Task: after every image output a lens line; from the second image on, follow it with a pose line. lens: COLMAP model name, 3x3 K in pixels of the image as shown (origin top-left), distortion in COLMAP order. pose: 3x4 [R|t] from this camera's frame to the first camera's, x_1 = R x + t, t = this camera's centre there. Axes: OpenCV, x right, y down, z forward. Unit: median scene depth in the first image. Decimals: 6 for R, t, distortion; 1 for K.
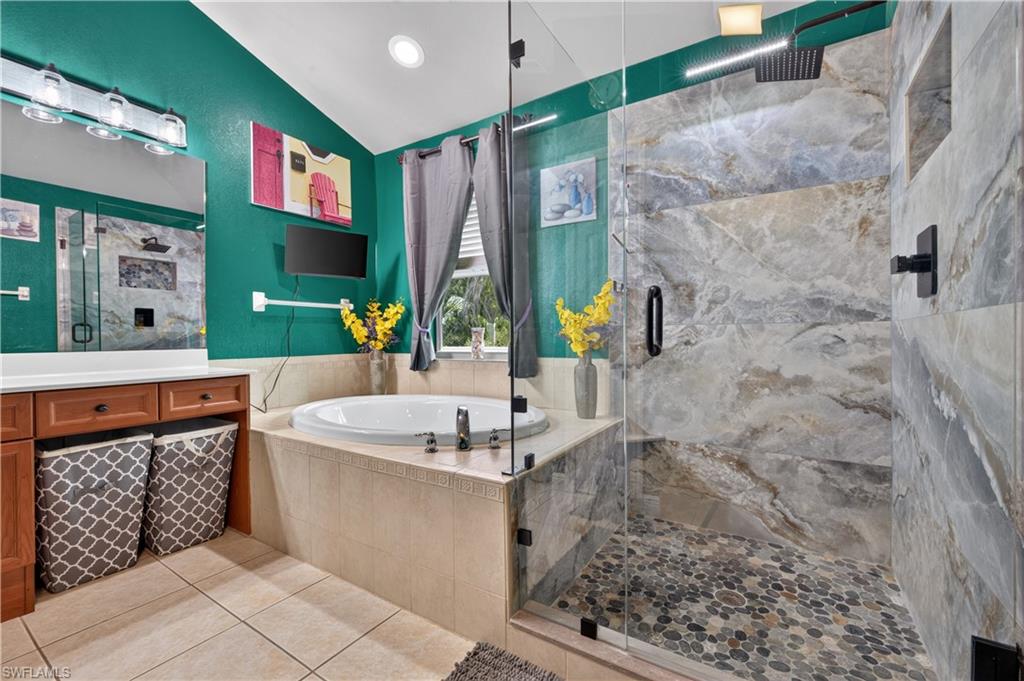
lens RADIAL K [[432.8, 0, 512.7], [0, 432.8, 339.3], [0, 0, 1]] dist [0.004300, -0.001059]
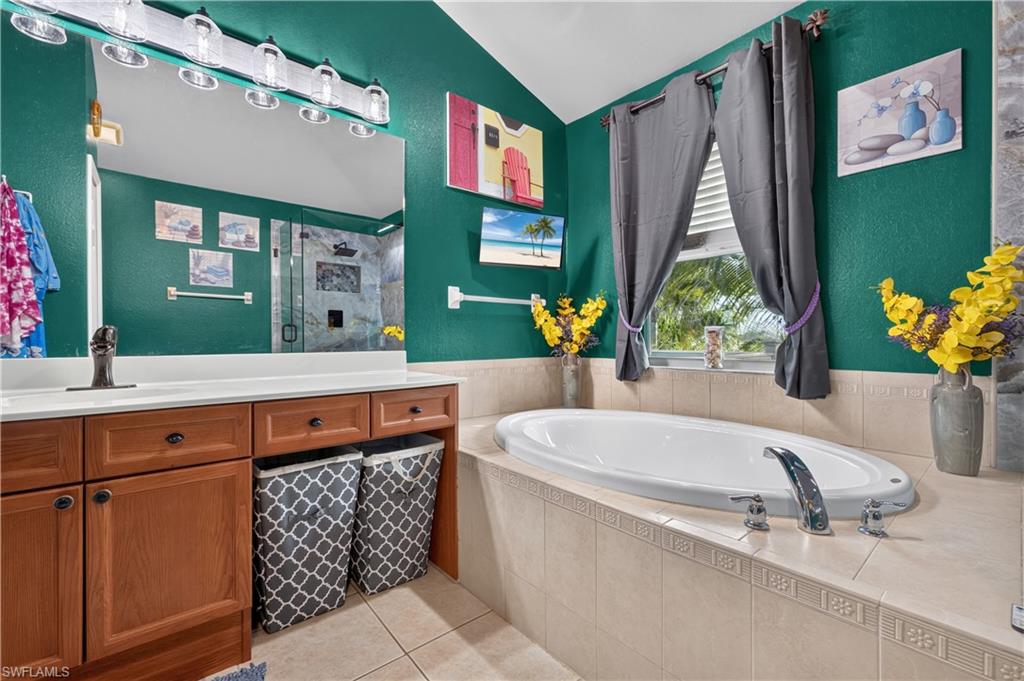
lens RADIAL K [[432.8, 0, 508.3], [0, 432.8, 339.6], [0, 0, 1]] dist [0.004300, -0.001059]
pose [[0.953547, 0.005703, -0.301189, -0.254690], [-0.006535, 0.999977, -0.001753, -0.000253], [0.301172, 0.003640, 0.953563, 0.234974]]
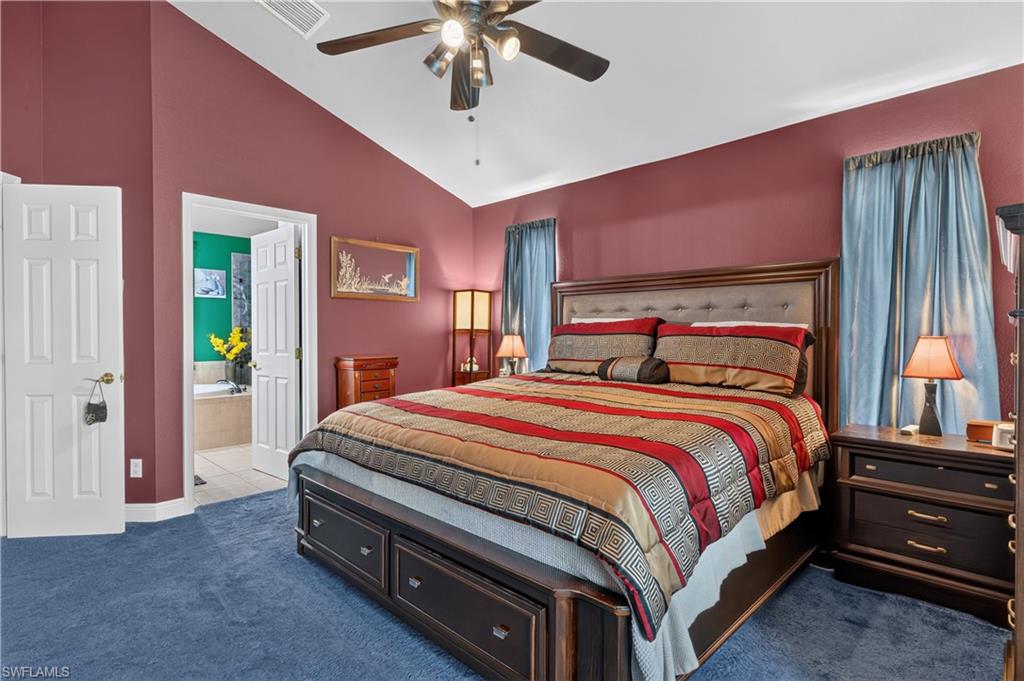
lens RADIAL K [[522.9, 0, 515.8], [0, 522.9, 345.6], [0, 0, 1]] dist [-0.000971, 0.000148]
pose [[0.212059, -0.007601, 0.977227, -2.312719], [0.006964, 0.999956, 0.006266, -0.043433], [-0.977232, 0.005477, 0.212102, -1.123858]]
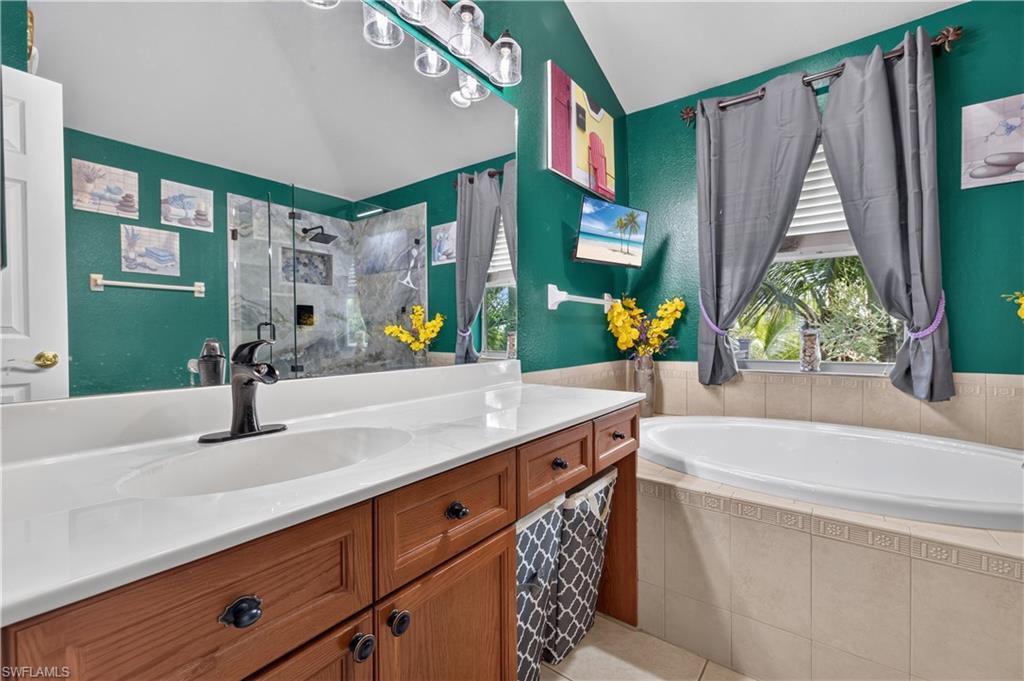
lens RADIAL K [[432.8, 0, 509.9], [0, 432.8, 337.9], [0, 0, 1]] dist [0.004300, -0.001059]
pose [[0.996634, 0.002441, -0.081947, -0.709916], [-0.001793, 0.999967, 0.007979, -0.022364], [0.081964, -0.007805, 0.996605, 0.267178]]
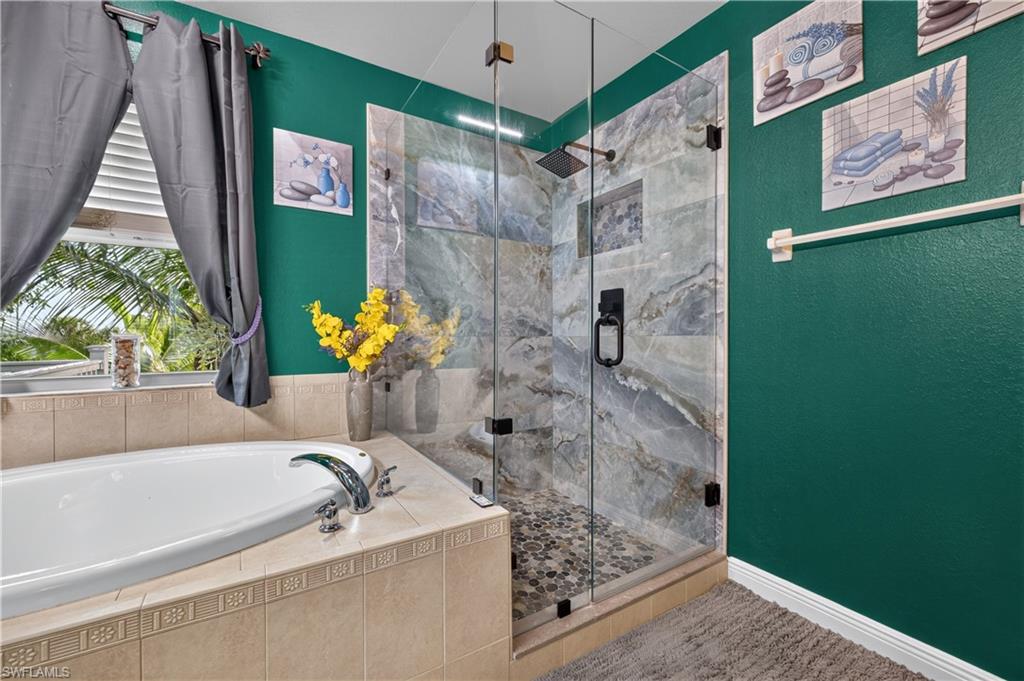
lens RADIAL K [[425.3, 0, 514.5], [0, 425.3, 339.3], [0, 0, 1]] dist [0.003922, -0.001241]
pose [[0.431655, 0.000565, 0.902038, -0.493430], [0.002640, 0.999995, -0.001890, -0.022386], [-0.902035, 0.003198, 0.431652, 0.348503]]
